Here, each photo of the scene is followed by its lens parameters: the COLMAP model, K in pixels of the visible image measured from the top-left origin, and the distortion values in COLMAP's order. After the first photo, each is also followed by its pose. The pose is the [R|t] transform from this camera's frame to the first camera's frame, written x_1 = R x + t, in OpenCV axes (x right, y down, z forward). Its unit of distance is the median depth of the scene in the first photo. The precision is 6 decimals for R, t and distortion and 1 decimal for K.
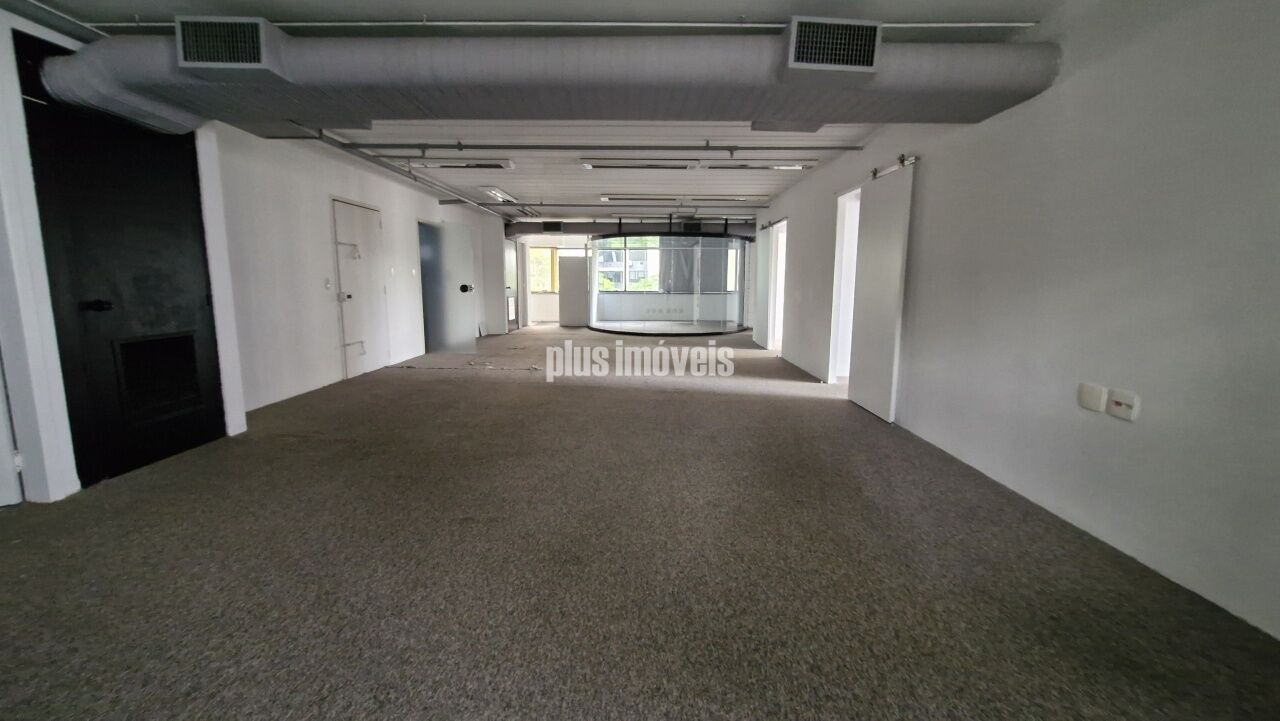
lens RADIAL K [[504.4, 0, 642.4], [0, 504.4, 347.9], [0, 0, 1]] dist [-0.002323, -0.000757]
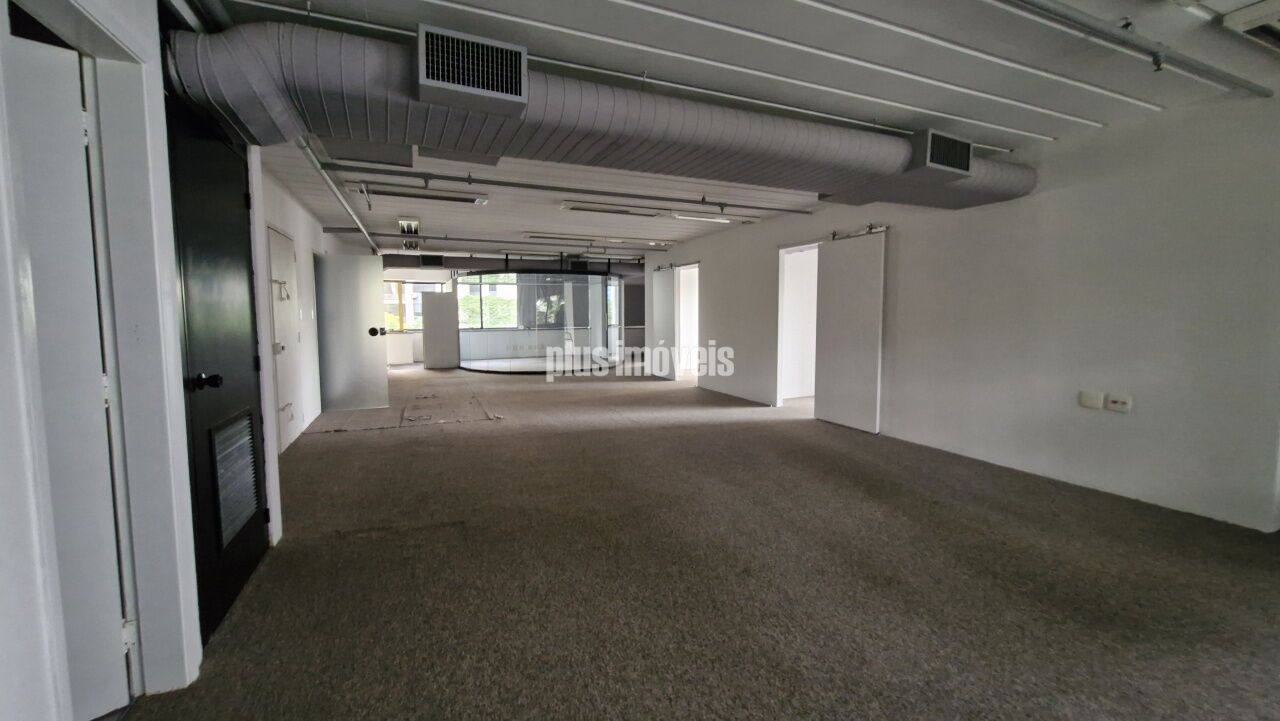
lens RADIAL K [[501.8, 0, 638.7], [0, 501.8, 347.3], [0, 0, 1]] dist [-0.002402, -0.000759]
pose [[0.914163, -0.038684, 0.403497, -0.393860], [0.063987, 0.996727, -0.049412, -0.029089], [-0.400264, 0.070989, 0.913646, 0.059584]]
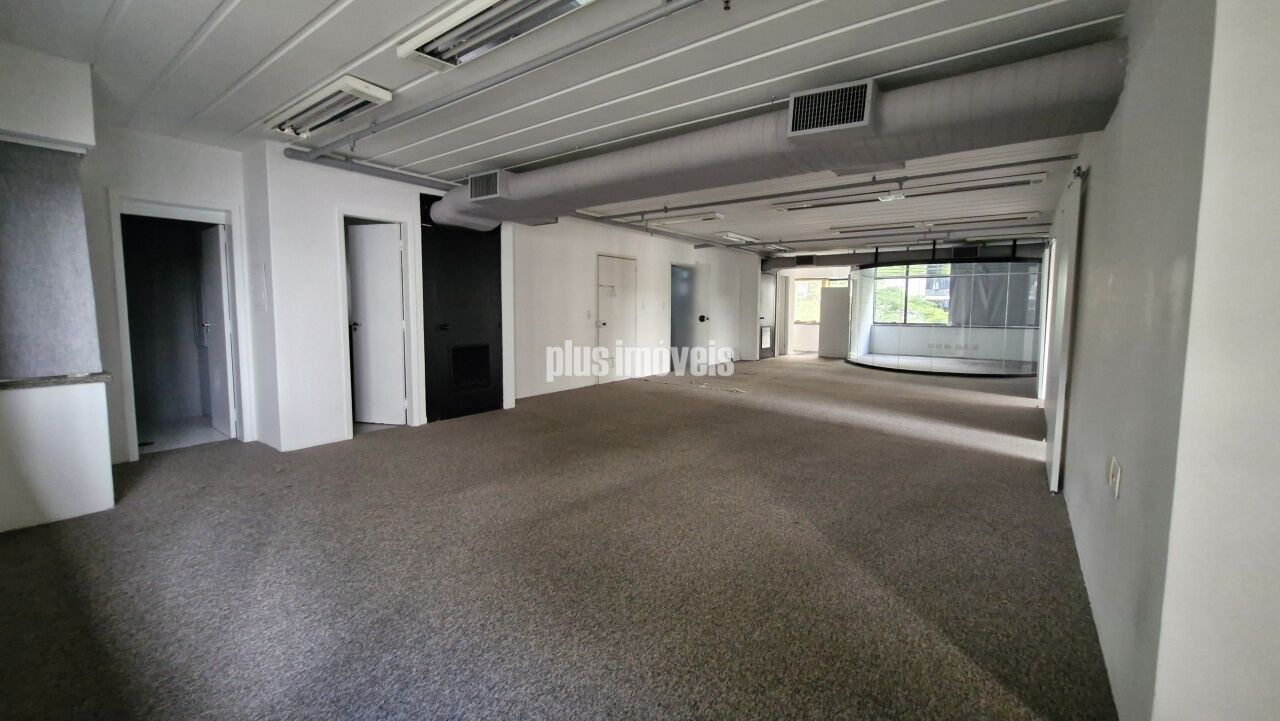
lens RADIAL K [[501.8, 0, 638.7], [0, 501.8, 347.3], [0, 0, 1]] dist [-0.002402, -0.000759]
pose [[0.808154, 0.045947, -0.587176, 0.299792], [-0.079708, 0.996313, -0.031743, -0.003765], [0.583552, 0.072456, 0.808837, -0.042502]]
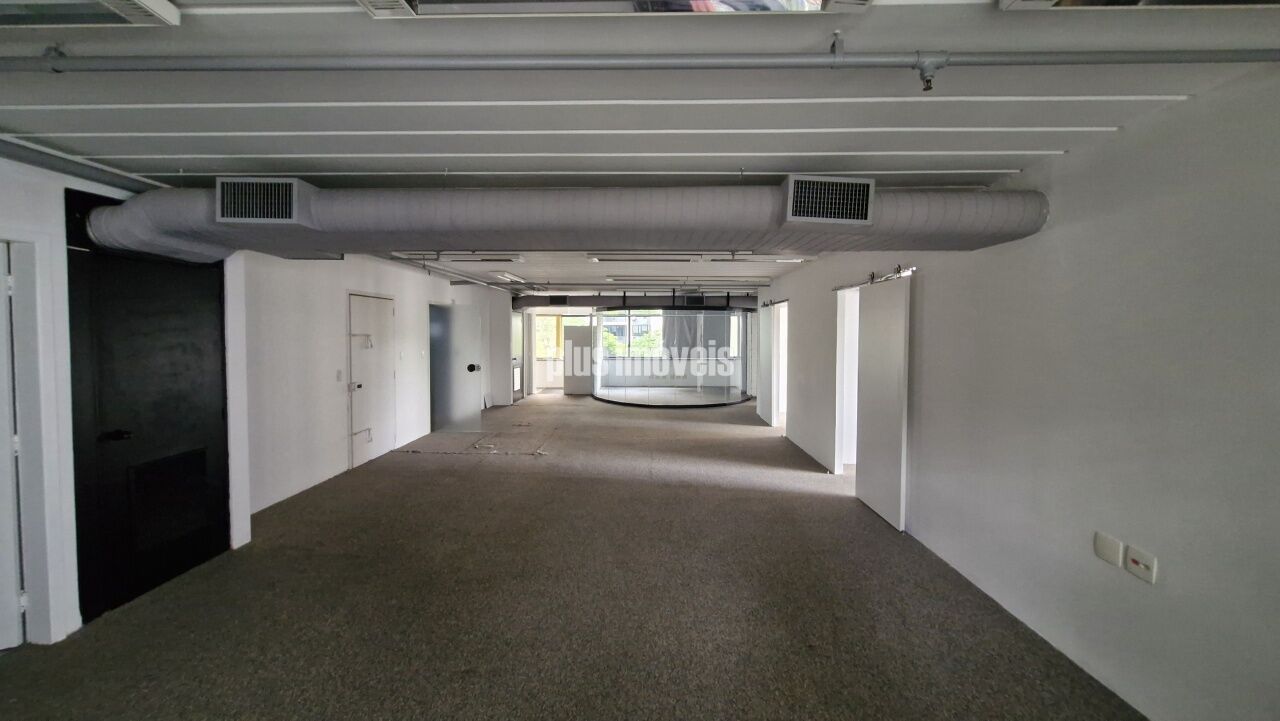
lens RADIAL K [[501.8, 0, 638.7], [0, 501.8, 347.3], [0, 0, 1]] dist [-0.002402, -0.000759]
pose [[0.999905, -0.001373, -0.013695, -0.002804], [-0.000033, 0.994775, -0.102093, -0.077706], [0.013764, 0.102084, 0.994681, -0.009290]]
